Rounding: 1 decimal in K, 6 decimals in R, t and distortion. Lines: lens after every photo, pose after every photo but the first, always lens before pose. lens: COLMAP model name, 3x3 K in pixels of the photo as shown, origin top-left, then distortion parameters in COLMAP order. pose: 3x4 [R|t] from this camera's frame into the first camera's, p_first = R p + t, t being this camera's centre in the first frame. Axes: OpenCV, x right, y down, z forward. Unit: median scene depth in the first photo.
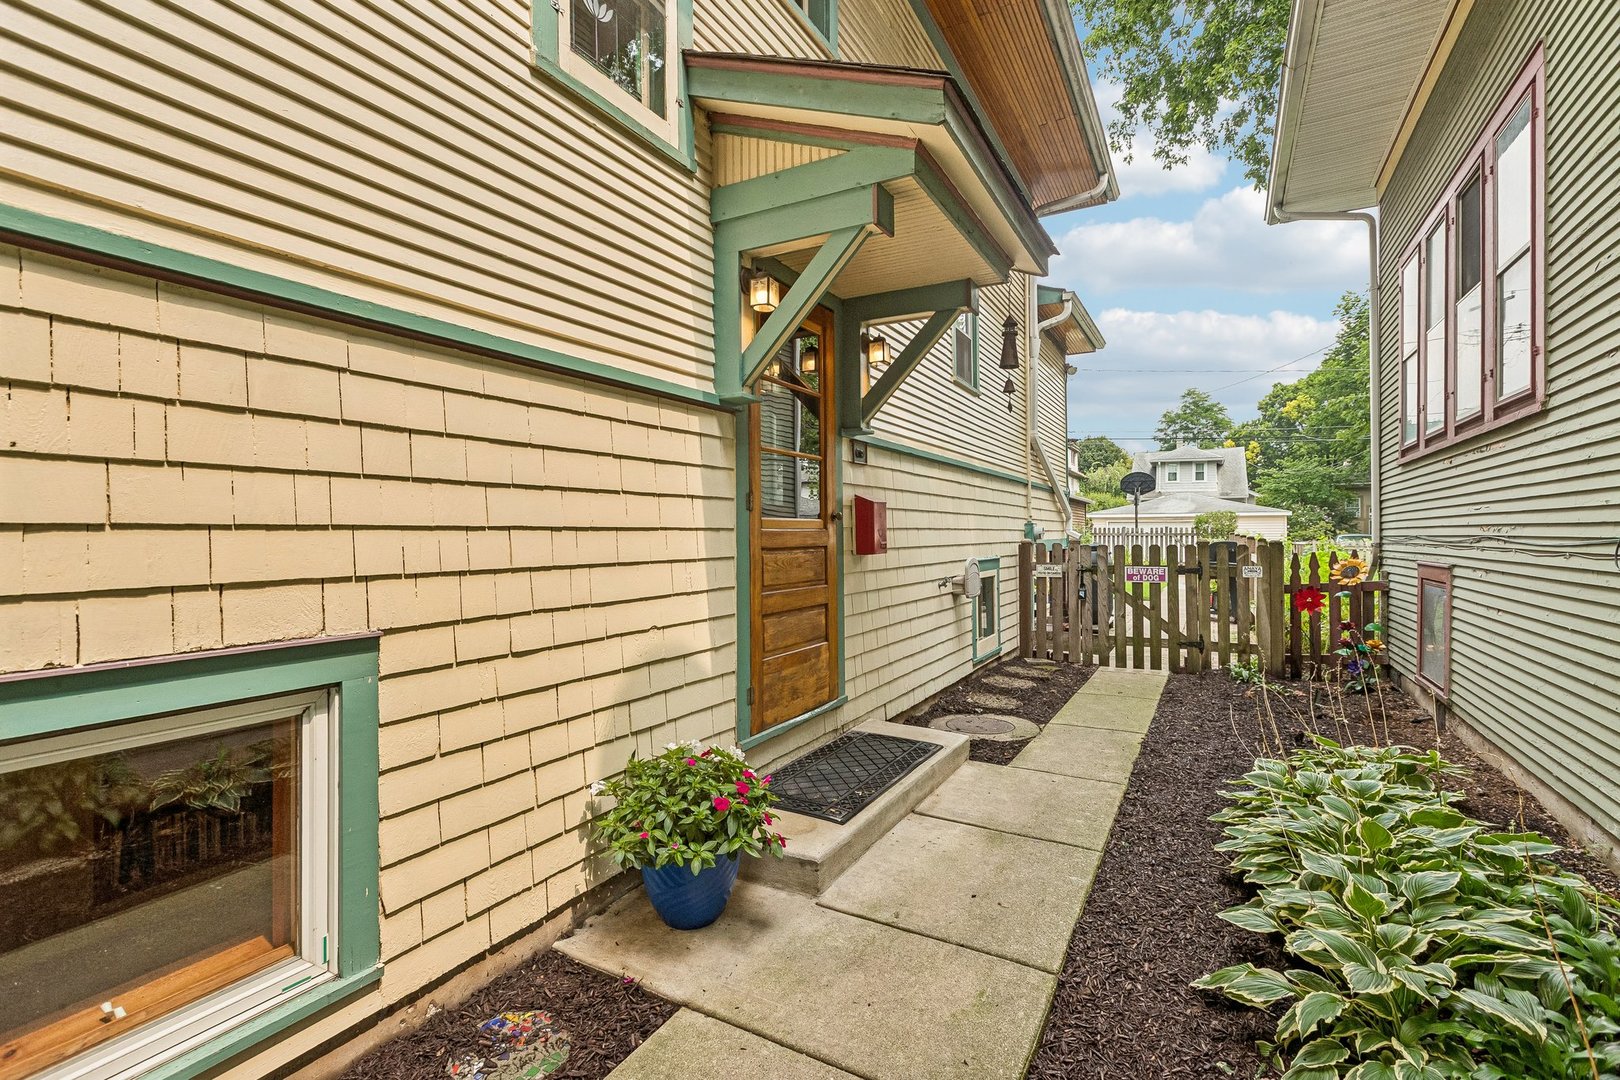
lens RADIAL K [[738.6, 0, 811.7], [0, 738.6, 540.7], [0, 0, 1]] dist [0.009446, 0.000073]
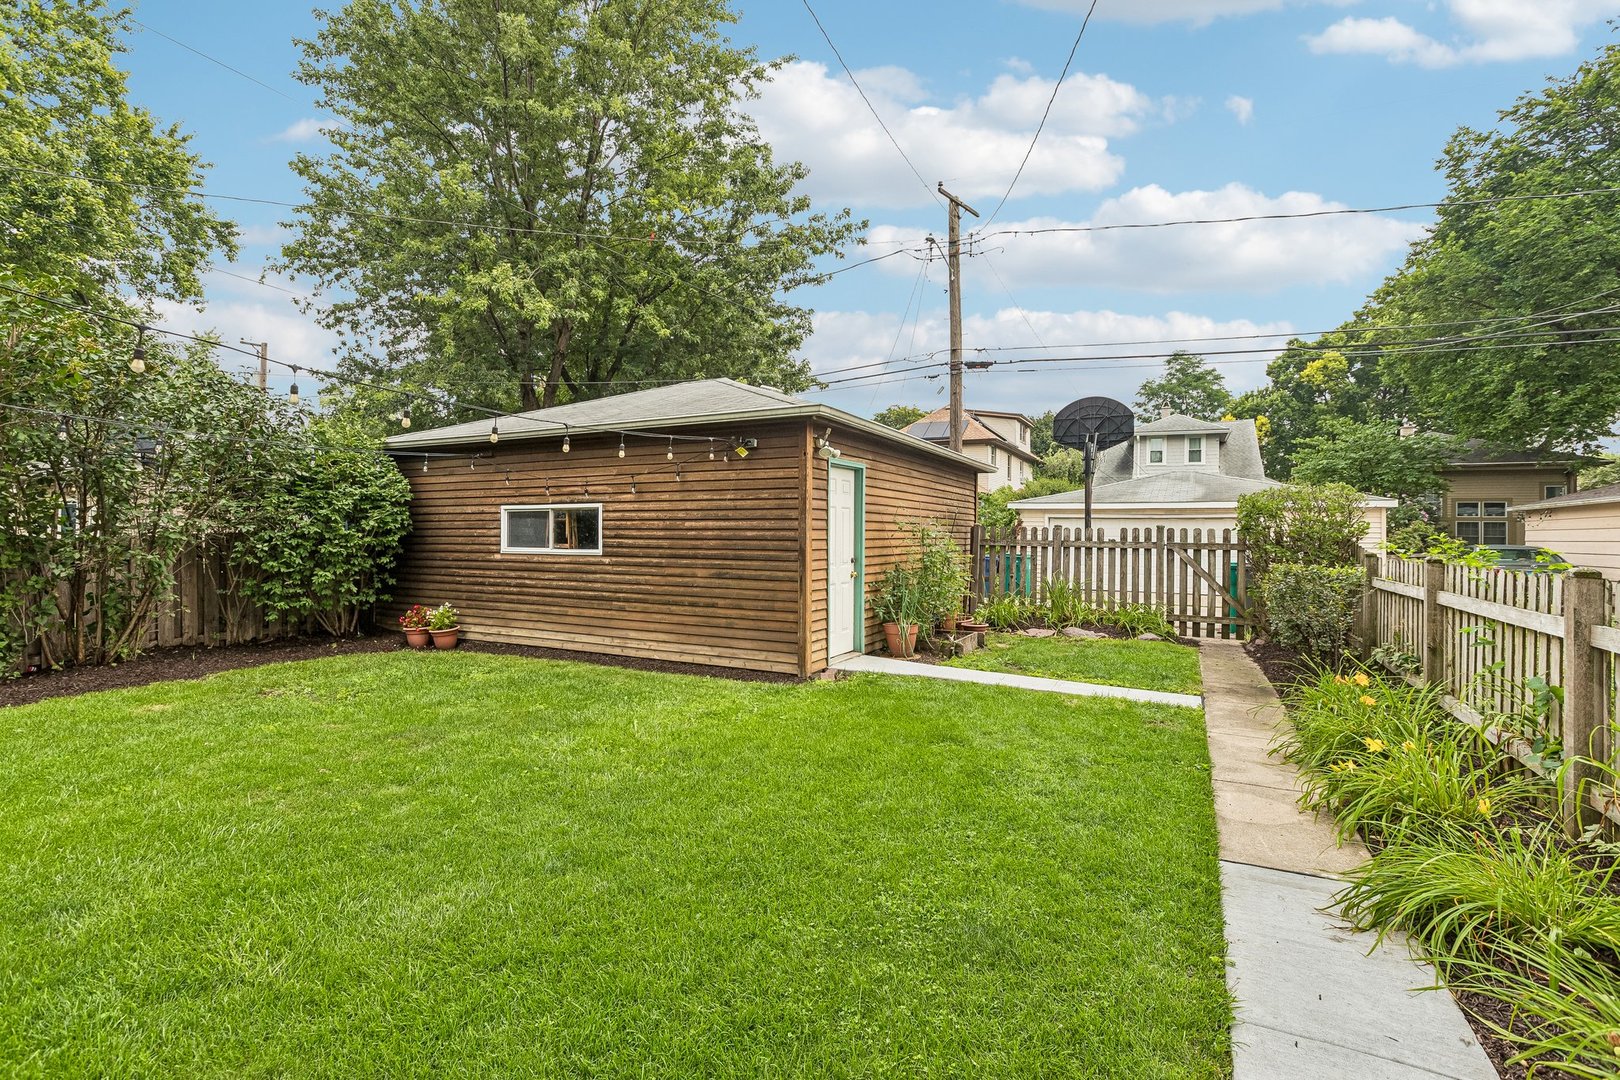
lens RADIAL K [[738.6, 0, 807.6], [0, 738.6, 535.6], [0, 0, 1]] dist [0.009446, 0.000073]
pose [[0.999661, 0.011914, 0.023139, 0.123832], [-0.011833, 0.999923, -0.003616, -0.004493], [-0.023181, 0.003341, 0.999726, 0.267948]]
